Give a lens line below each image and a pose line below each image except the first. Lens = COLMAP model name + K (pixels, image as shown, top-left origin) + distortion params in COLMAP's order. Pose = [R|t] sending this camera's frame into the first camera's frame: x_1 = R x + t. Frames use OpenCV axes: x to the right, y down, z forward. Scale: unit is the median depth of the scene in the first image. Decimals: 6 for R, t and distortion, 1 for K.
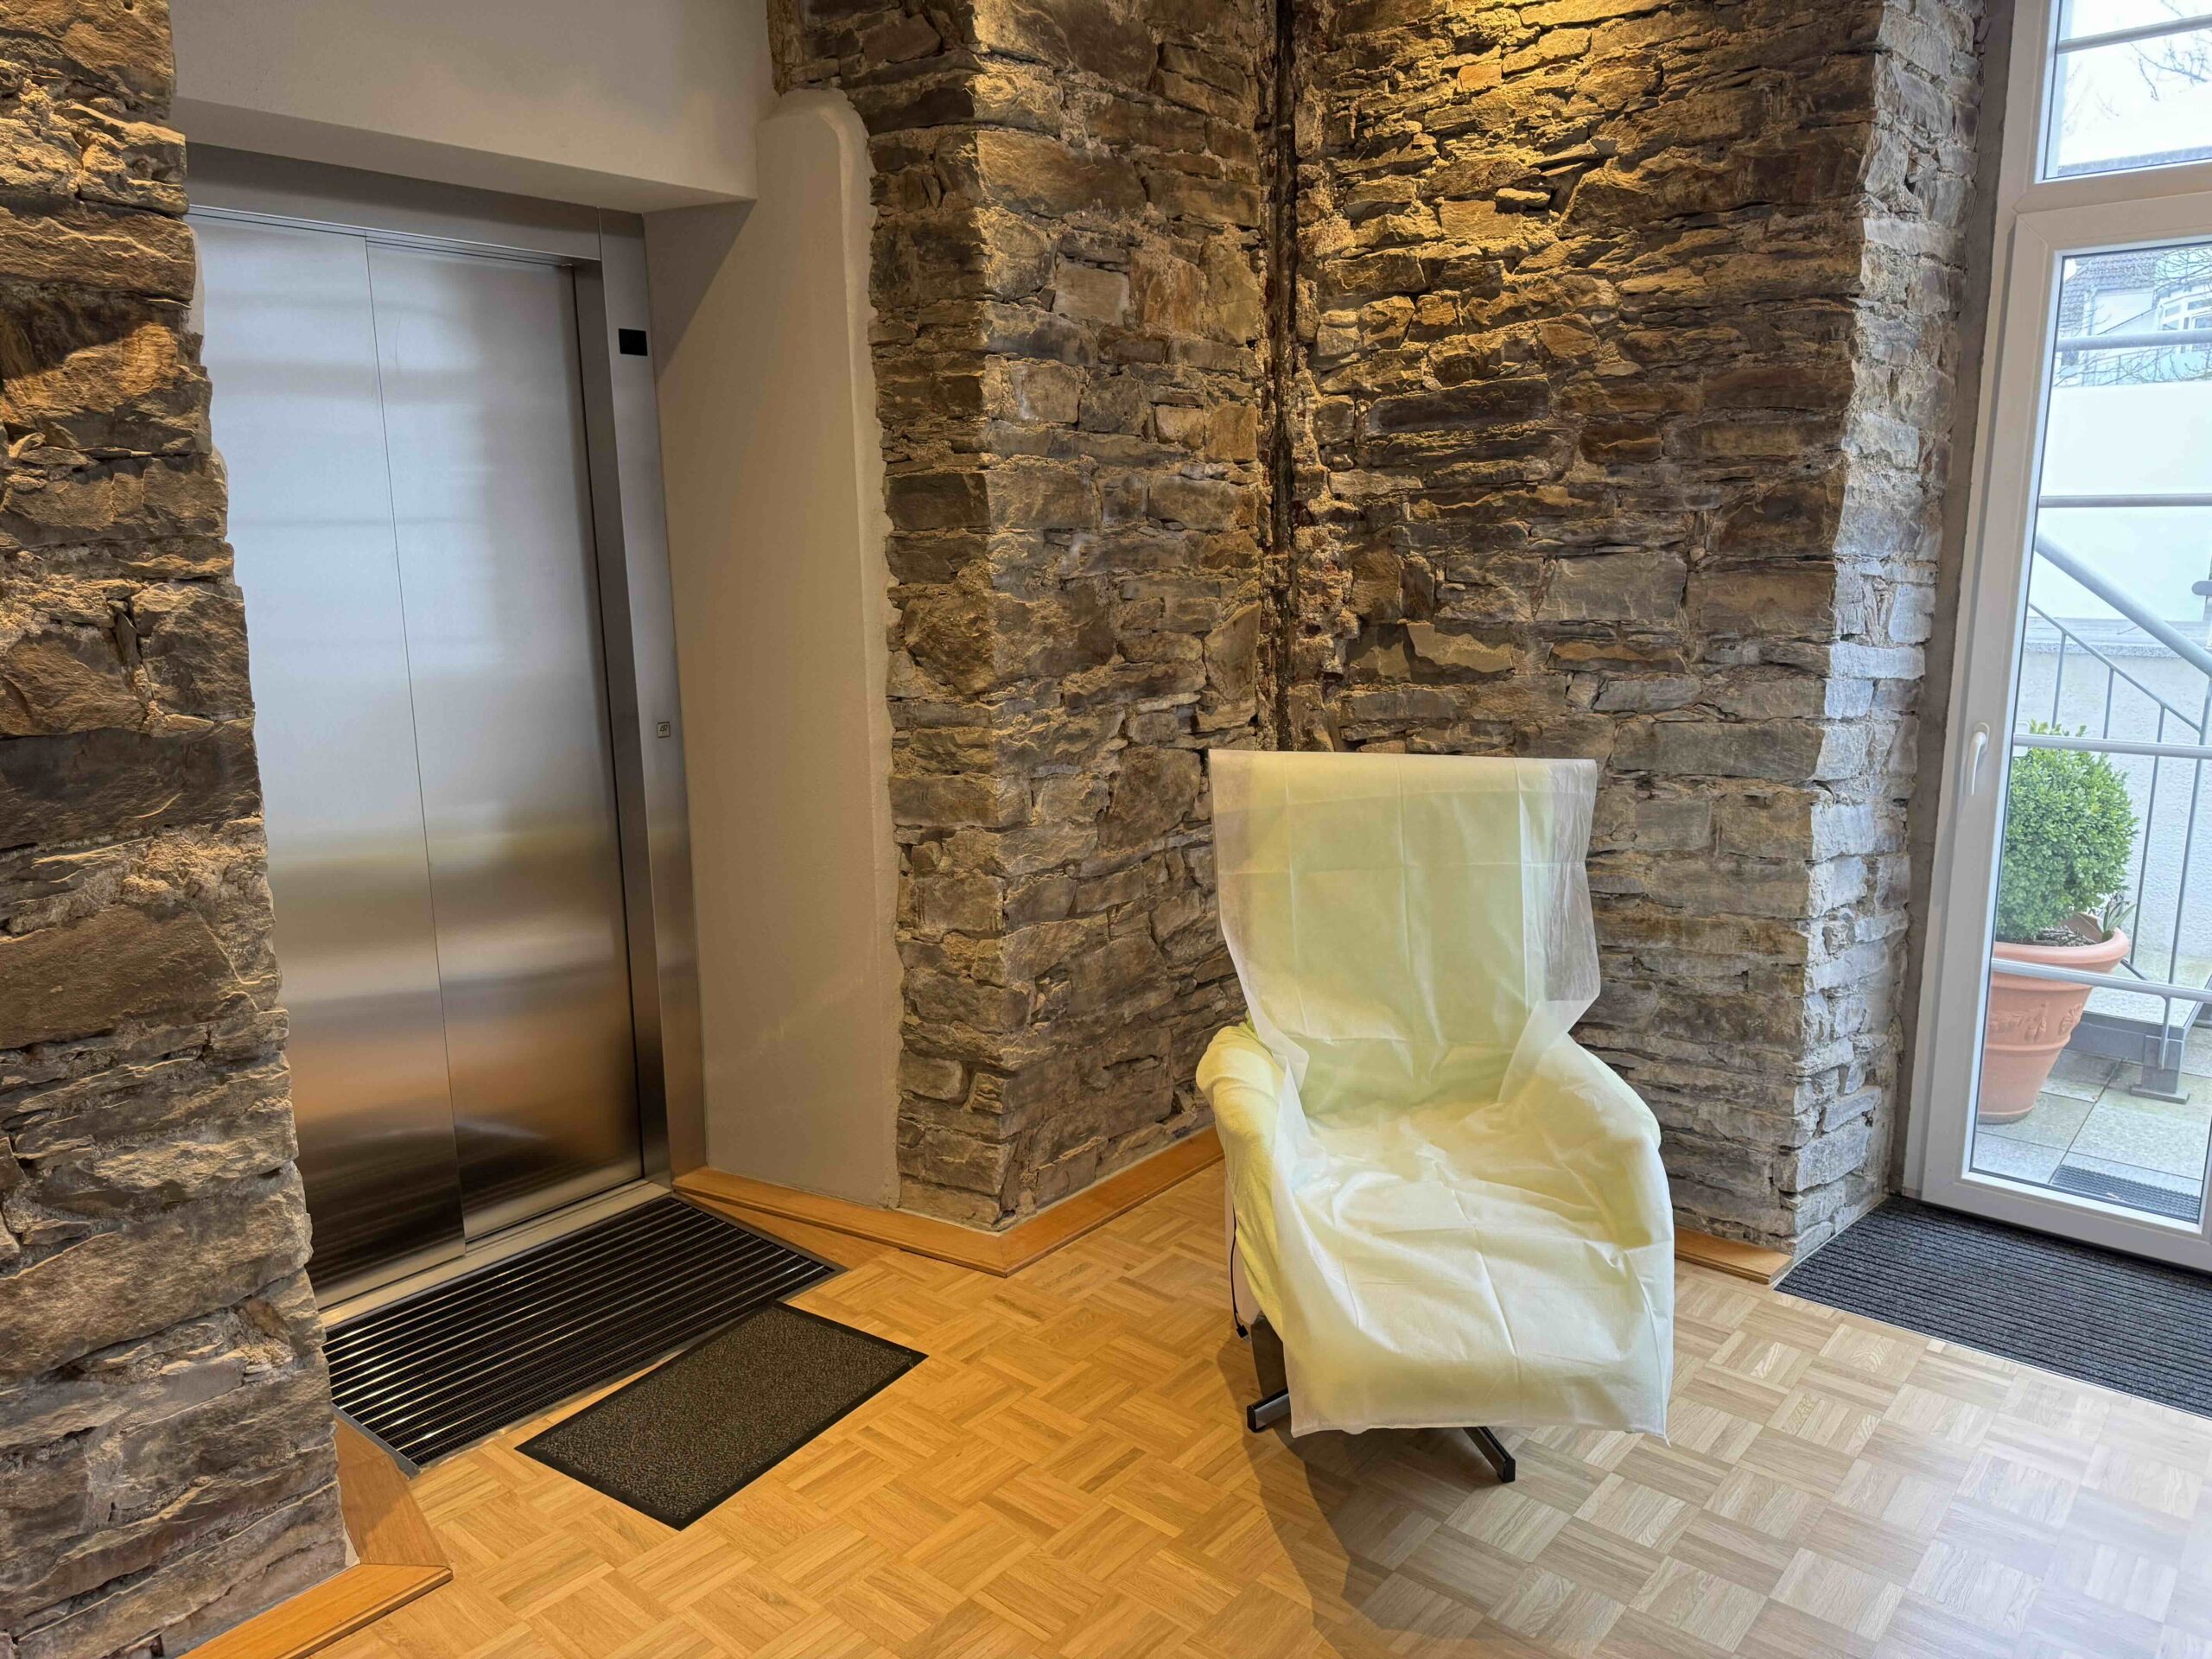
lens RADIAL K [[1554.2, 0, 1104.1], [0, 1554.2, 836.2], [0, 0, 1]] dist [0.058660, -0.038000]
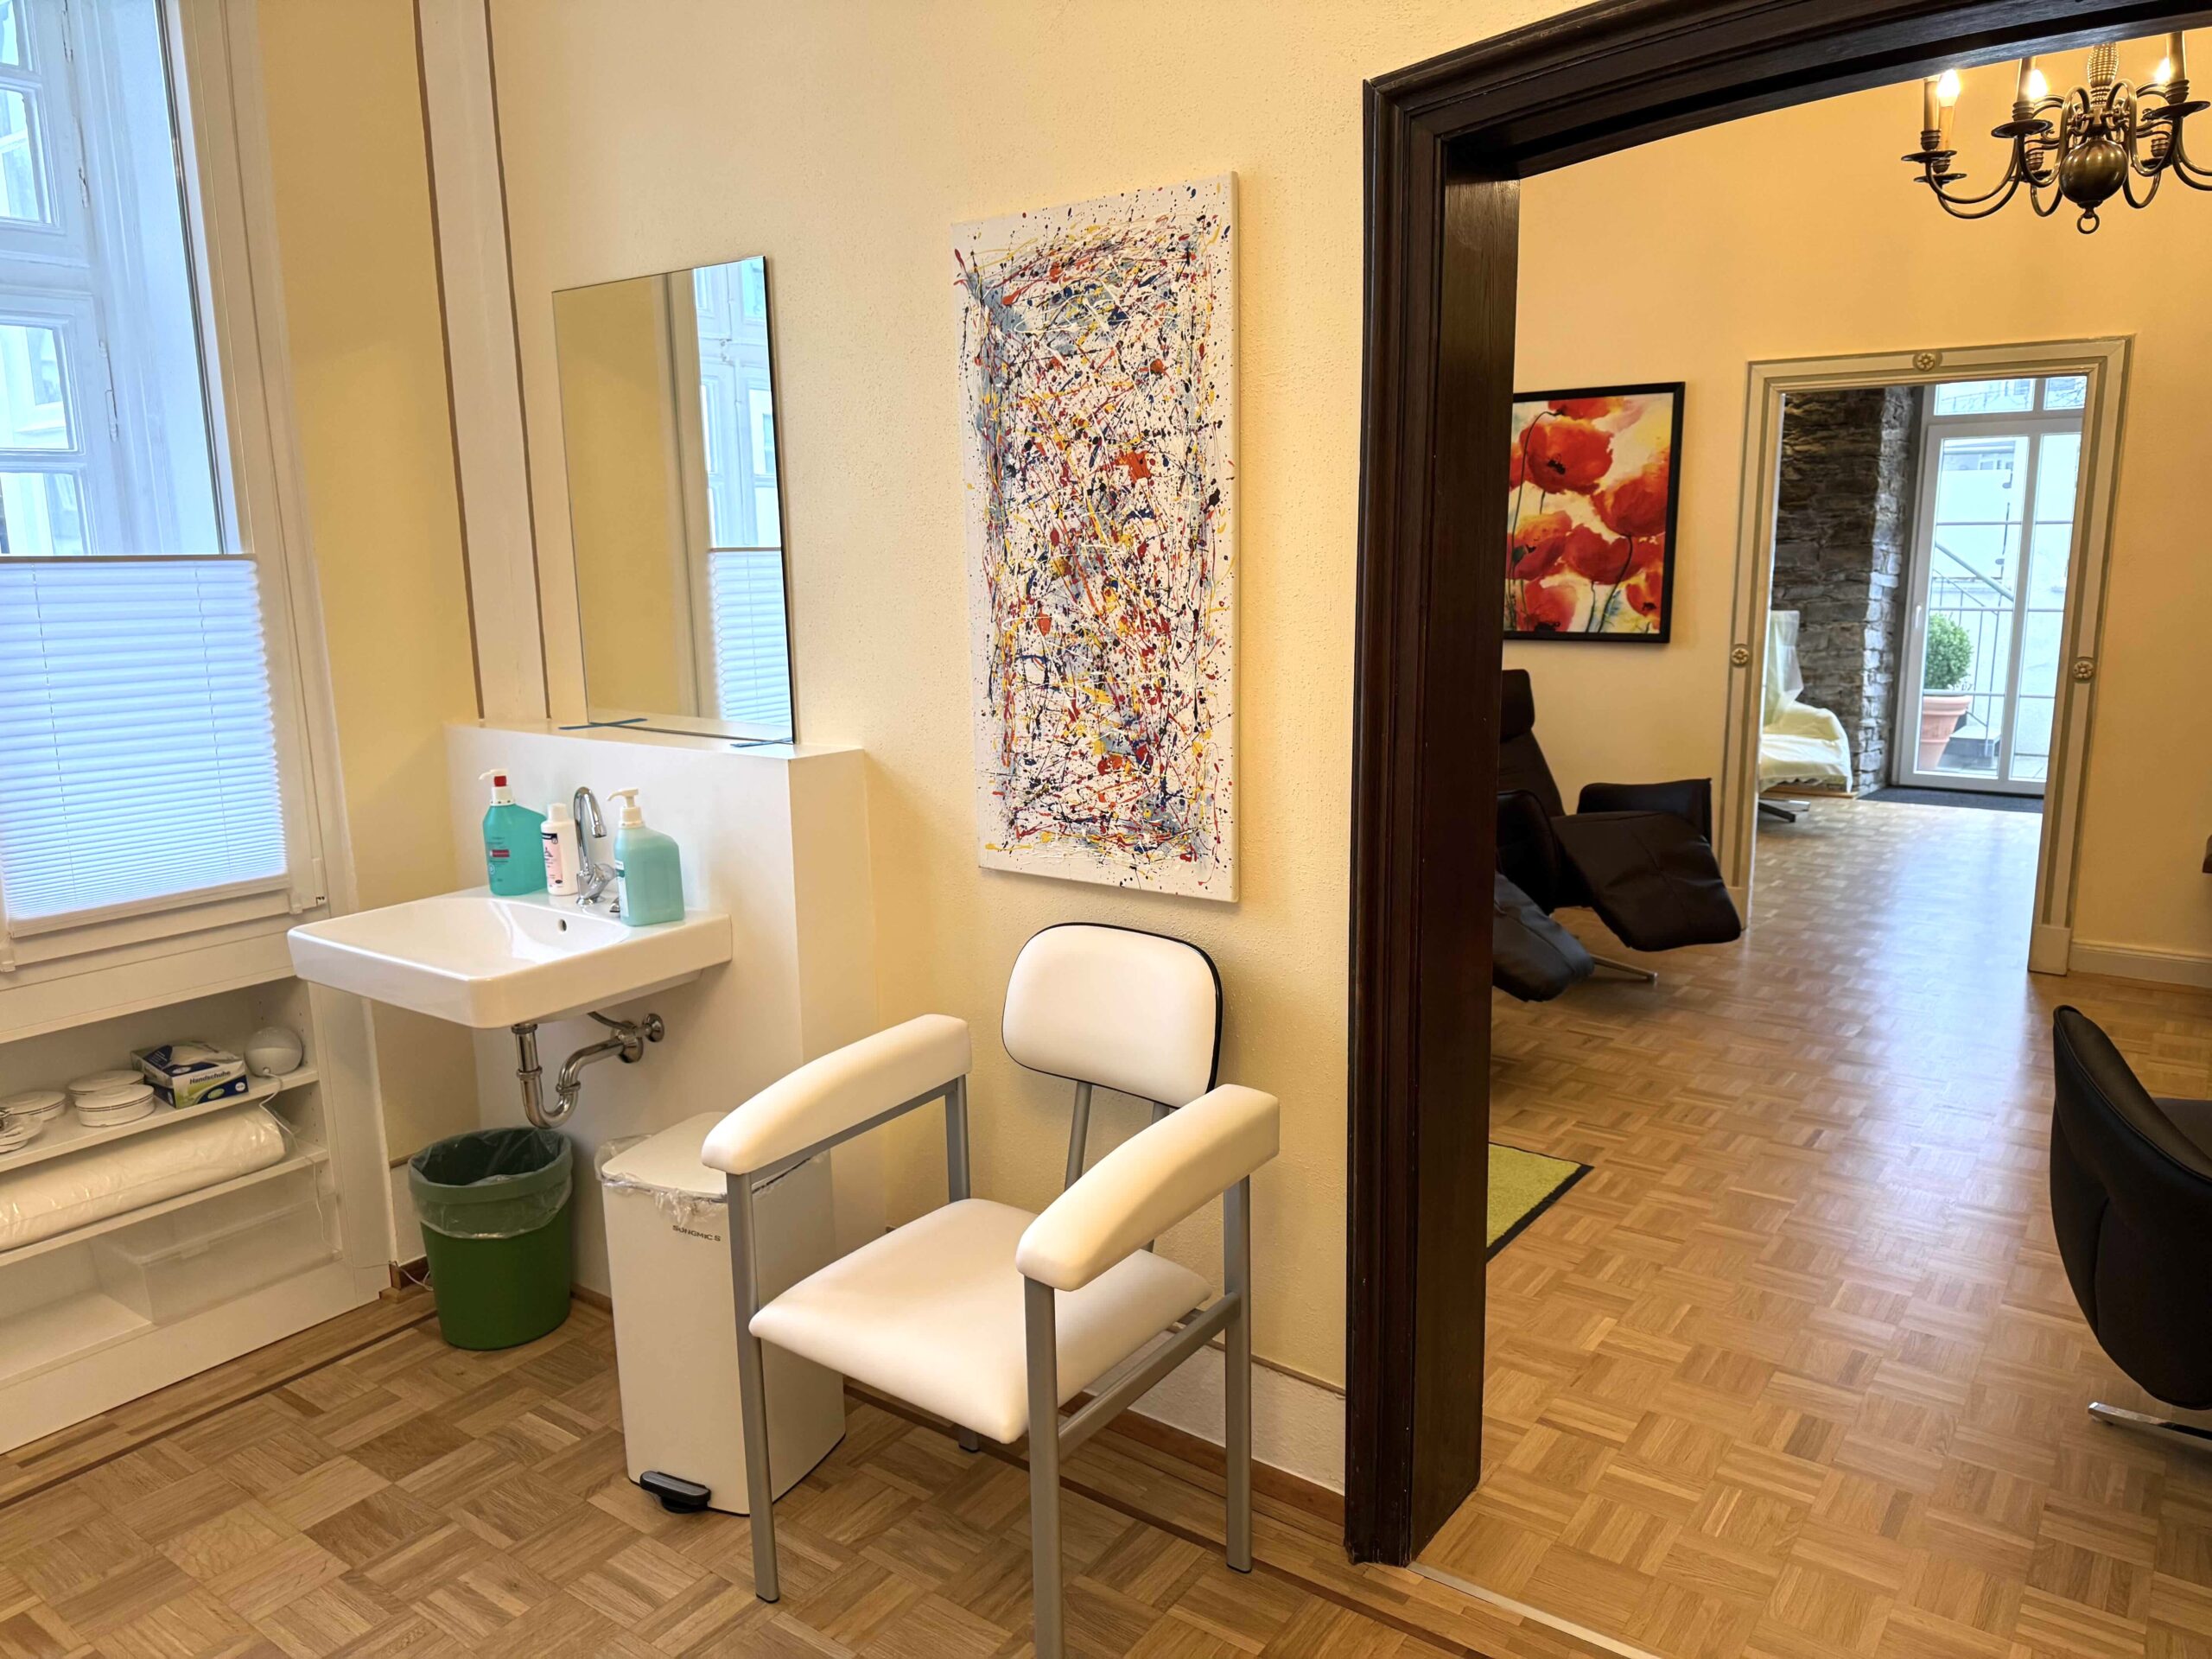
lens RADIAL K [[1554.2, 0, 1108.6], [0, 1554.2, 823.7], [0, 0, 1]] dist [0.058660, -0.038000]
pose [[0.997151, -0.013082, 0.074289, -1.131707], [0.014412, 0.999745, -0.017394, 0.360866], [-0.074042, 0.018415, 0.997085, -1.736072]]
